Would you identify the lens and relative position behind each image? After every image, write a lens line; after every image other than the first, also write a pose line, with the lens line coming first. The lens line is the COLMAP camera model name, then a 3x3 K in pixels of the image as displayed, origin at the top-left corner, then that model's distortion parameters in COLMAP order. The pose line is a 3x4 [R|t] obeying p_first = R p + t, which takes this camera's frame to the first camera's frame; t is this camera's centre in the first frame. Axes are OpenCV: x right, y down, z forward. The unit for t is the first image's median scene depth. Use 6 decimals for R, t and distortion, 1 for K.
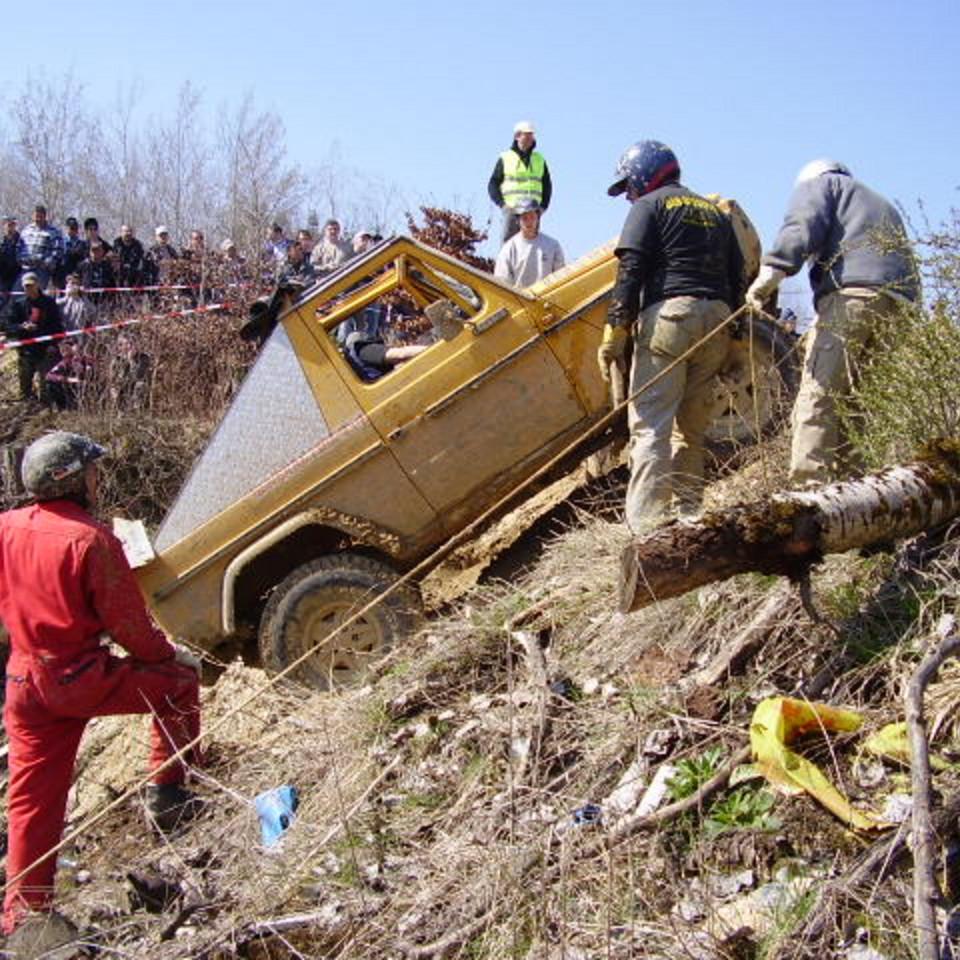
lens RADIAL K [[1468.2, 0, 480.0], [0, 1468.2, 480.0], [0, 0, 1]] dist [-0.148270, 0.052637]
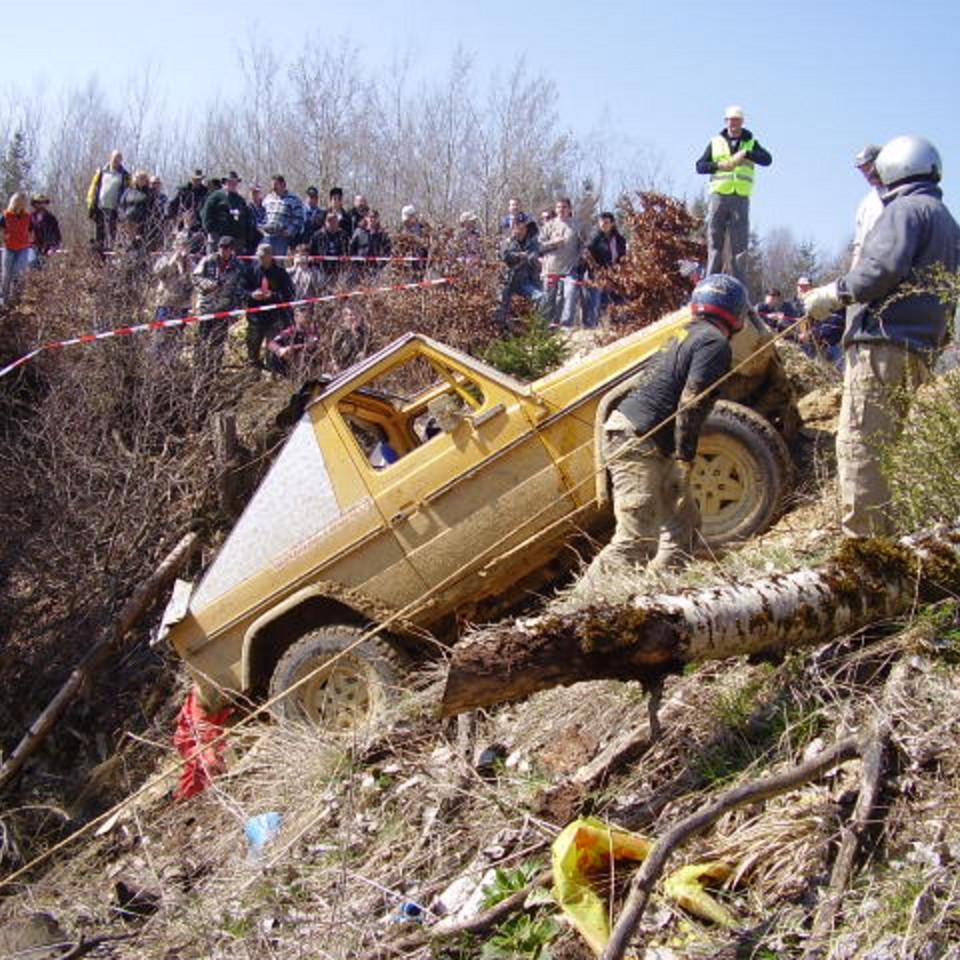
lens RADIAL K [[1468.2, 0, 480.0], [0, 1468.2, 480.0], [0, 0, 1]] dist [-0.148270, 0.052637]
pose [[0.980331, 0.054736, -0.189619, 0.241168], [-0.049593, 0.998264, 0.031769, -0.079435], [0.191029, -0.021740, 0.981344, 0.042585]]
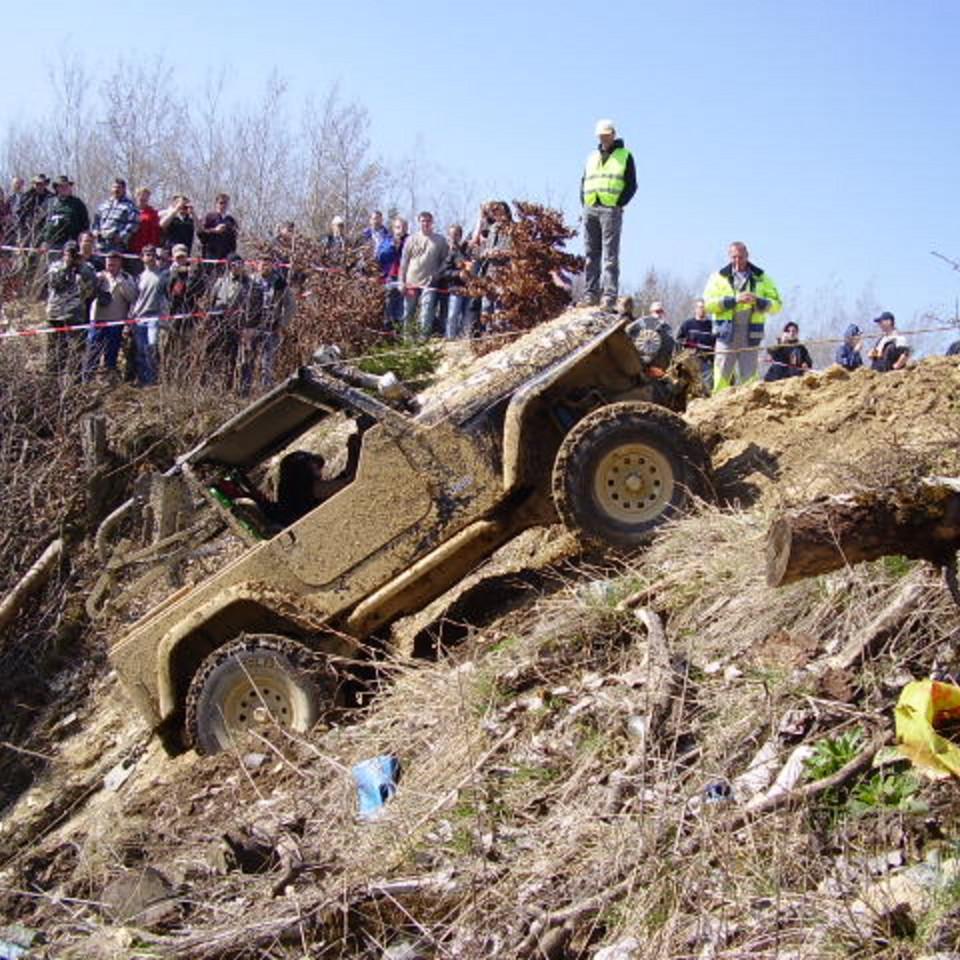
lens RADIAL K [[1468.2, 0, 480.0], [0, 1468.2, 480.0], [0, 0, 1]] dist [-0.148270, 0.052637]
pose [[0.997621, 0.054677, -0.041980, -0.049094], [-0.054722, 0.998502, 0.000078, 0.023939], [0.041922, 0.002219, 0.999118, 0.008296]]
